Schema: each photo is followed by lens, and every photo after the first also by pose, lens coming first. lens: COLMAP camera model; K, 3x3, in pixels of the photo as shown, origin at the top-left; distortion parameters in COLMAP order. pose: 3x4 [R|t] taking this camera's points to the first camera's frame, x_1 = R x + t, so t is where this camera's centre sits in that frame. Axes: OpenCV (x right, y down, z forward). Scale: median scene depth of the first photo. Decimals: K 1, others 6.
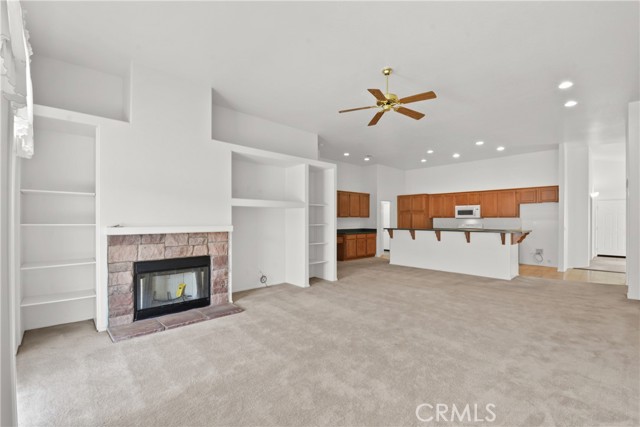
lens RADIAL K [[281.7, 0, 323.7], [0, 281.7, 220.4], [0, 0, 1]] dist [0.010838, -0.017112]
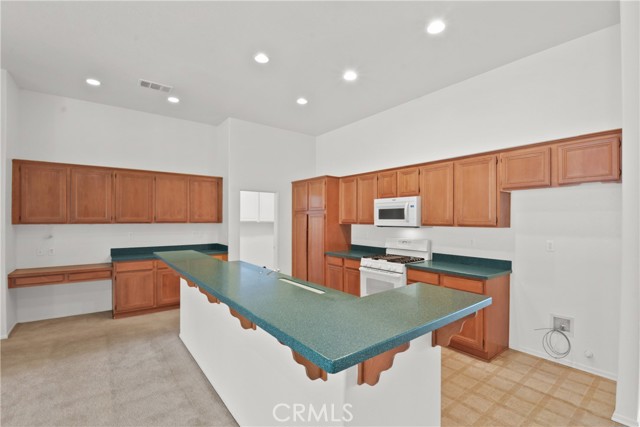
lens RADIAL K [[289.8, 0, 323.1], [0, 289.8, 220.9], [0, 0, 1]] dist [0.002445, -0.011642]
pose [[0.994541, 0.003955, -0.104270, 0.466317], [-0.003444, 0.999981, 0.005083, -0.019221], [0.104288, -0.004696, 0.994536, 0.563175]]
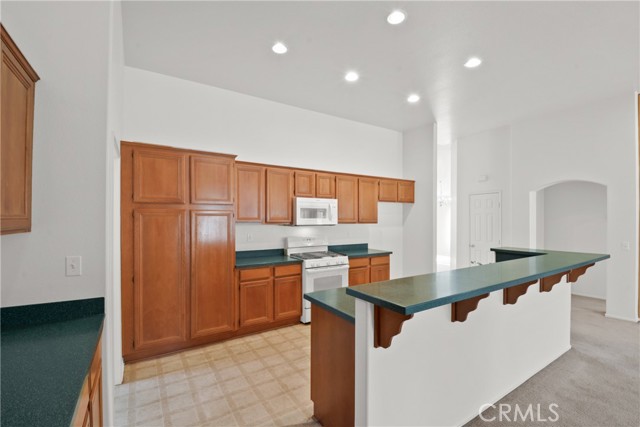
lens RADIAL K [[281.7, 0, 323.7], [0, 281.7, 220.4], [0, 0, 1]] dist [0.010838, -0.017112]
pose [[0.178476, -0.004513, 0.983934, 0.047129], [-0.001360, 0.999987, 0.004834, -0.018753], [-0.983943, -0.002201, 0.178468, 0.950496]]
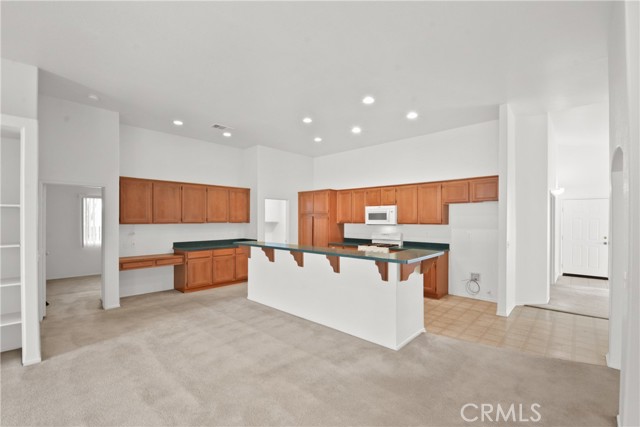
lens RADIAL K [[281.7, 0, 323.7], [0, 281.7, 220.4], [0, 0, 1]] dist [0.010838, -0.017112]
pose [[0.998041, 0.001044, 0.062550, 0.346279], [-0.001184, 0.999997, 0.002207, -0.020350], [-0.062547, -0.002277, 0.998039, 0.342374]]
